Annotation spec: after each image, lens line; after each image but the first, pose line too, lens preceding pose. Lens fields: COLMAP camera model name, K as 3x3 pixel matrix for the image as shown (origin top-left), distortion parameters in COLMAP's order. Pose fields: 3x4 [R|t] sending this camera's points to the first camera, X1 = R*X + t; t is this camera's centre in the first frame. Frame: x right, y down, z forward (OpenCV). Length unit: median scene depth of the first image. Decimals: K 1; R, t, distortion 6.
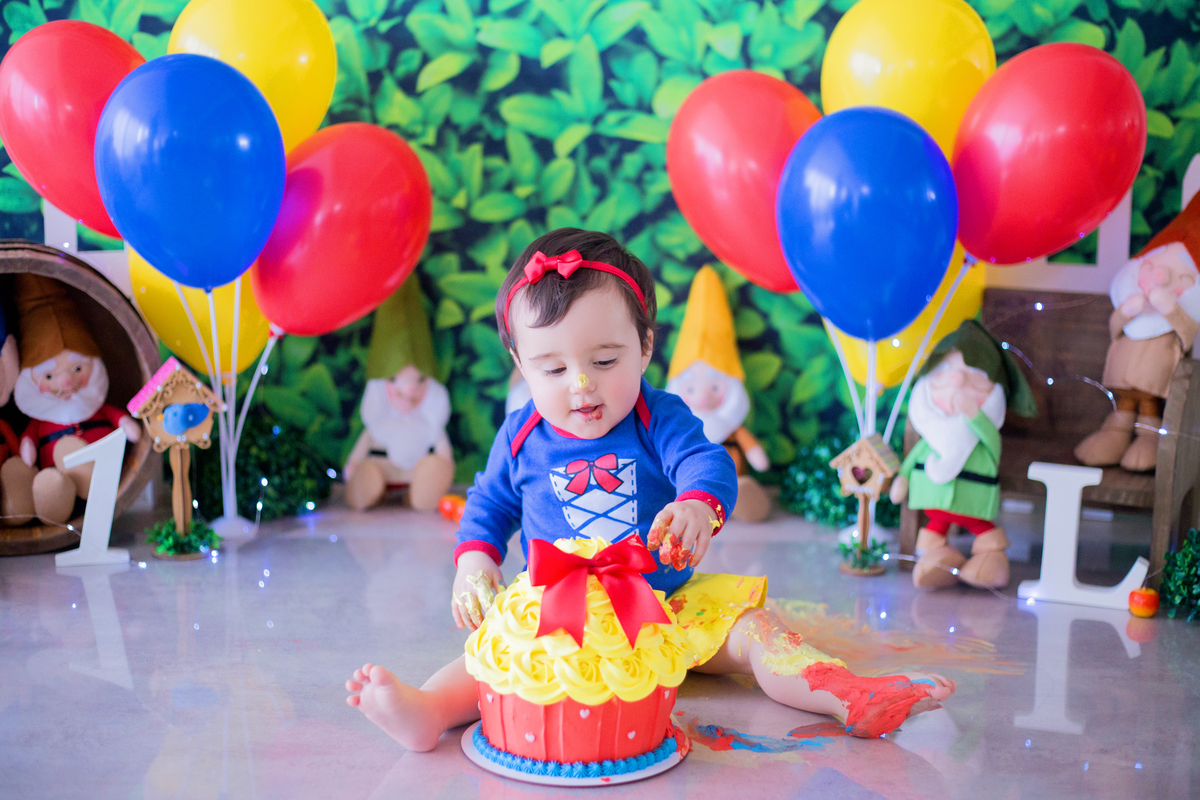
lens RADIAL K [[1821.9, 0, 595.3], [0, 1821.9, 400.3], [0, 0, 1]] dist [-0.120281, 0.000000]
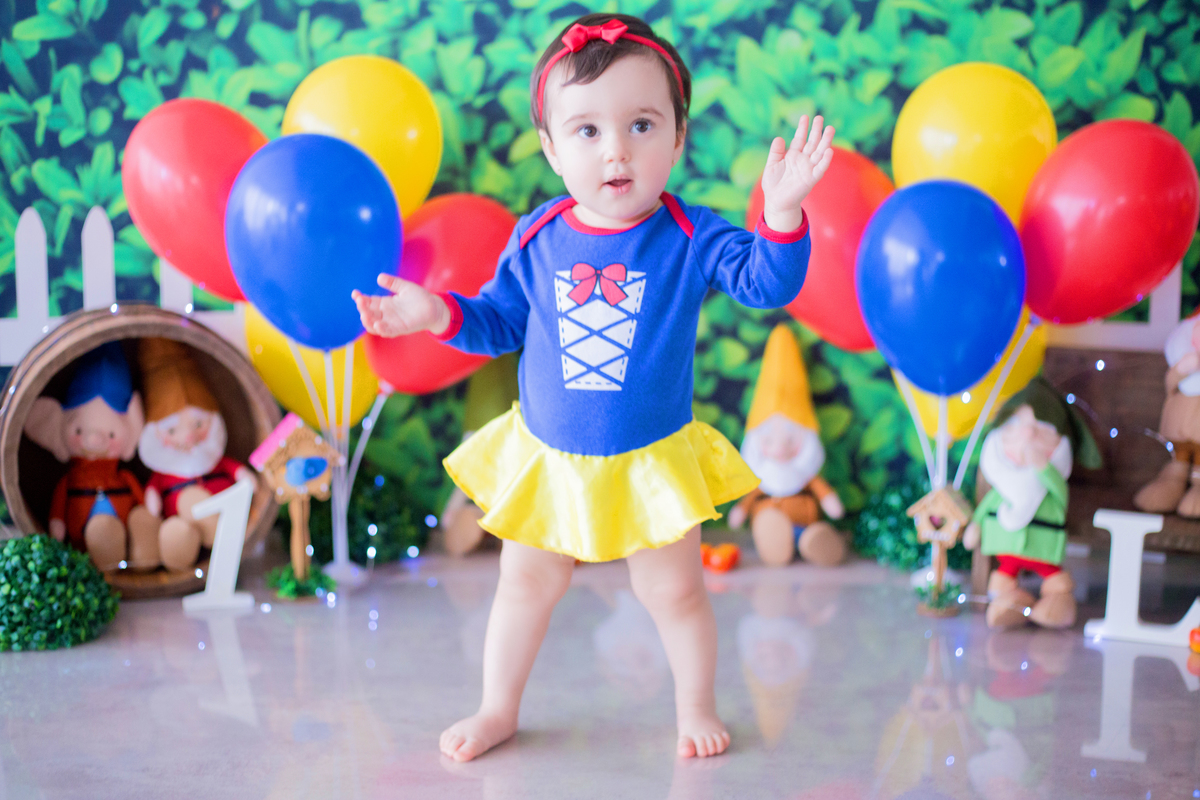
lens RADIAL K [[1821.9, 0, 588.1], [0, 1821.9, 405.8], [0, 0, 1]] dist [-0.120281, 0.000000]
pose [[0.999973, -0.002625, -0.006906, -0.047272], [0.002495, 0.999821, -0.018775, -0.007317], [0.006954, 0.018757, 0.999800, -0.067794]]
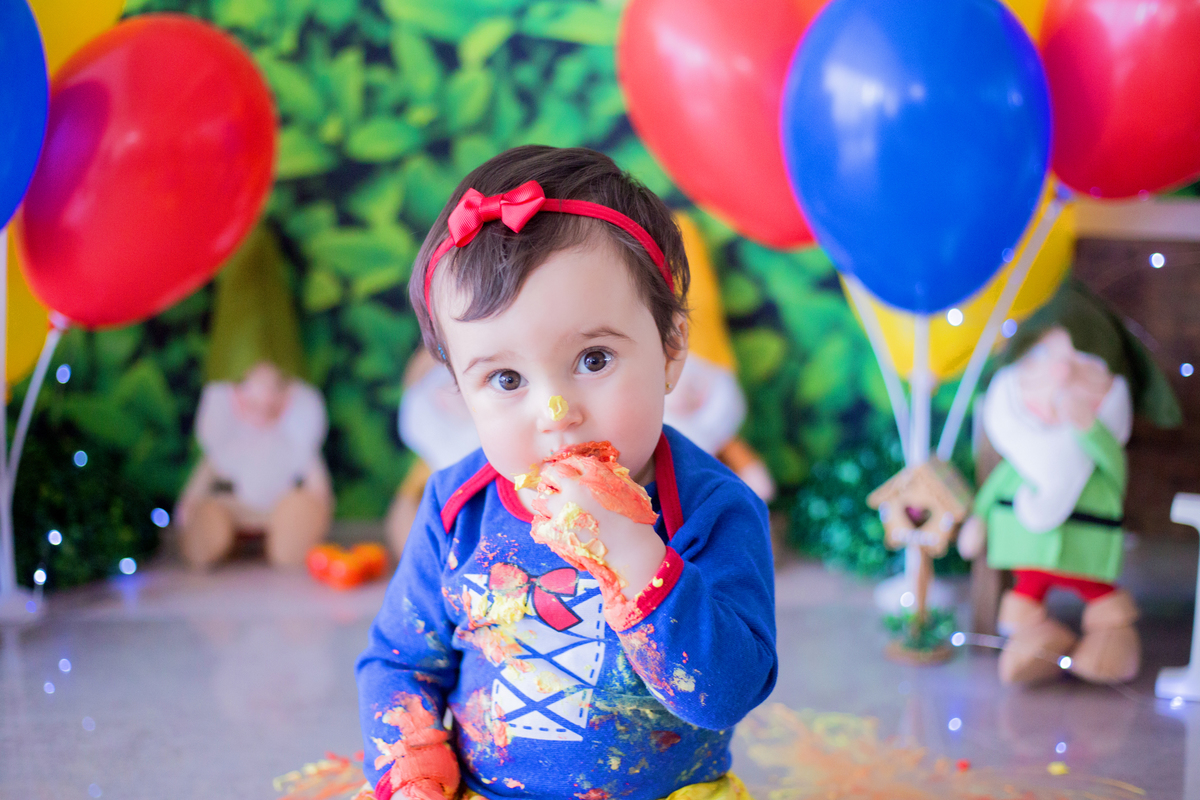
lens RADIAL K [[1821.9, 0, 604.1], [0, 1821.9, 410.4], [0, 0, 1]] dist [-0.120281, 0.000000]
pose [[0.999404, -0.024357, 0.024457, 0.013283], [0.023721, 0.999382, 0.025960, -0.016565], [-0.025075, -0.025364, 0.999364, 0.296986]]
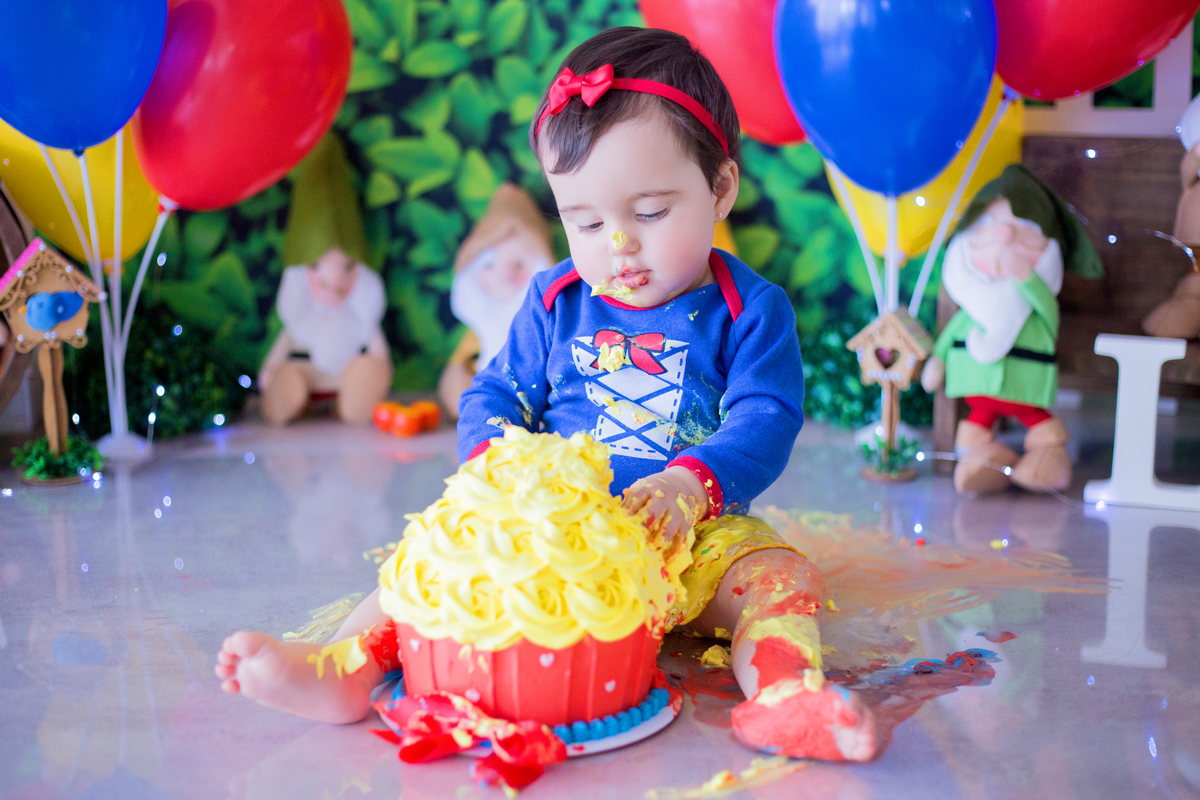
lens RADIAL K [[1821.9, 0, 599.1], [0, 1821.9, 408.7], [0, 0, 1]] dist [-0.120281, 0.000000]
pose [[0.999490, -0.025872, 0.018696, 0.001687], [0.025253, 0.999149, 0.032625, 0.030784], [-0.019524, -0.032137, 0.999293, 0.169341]]
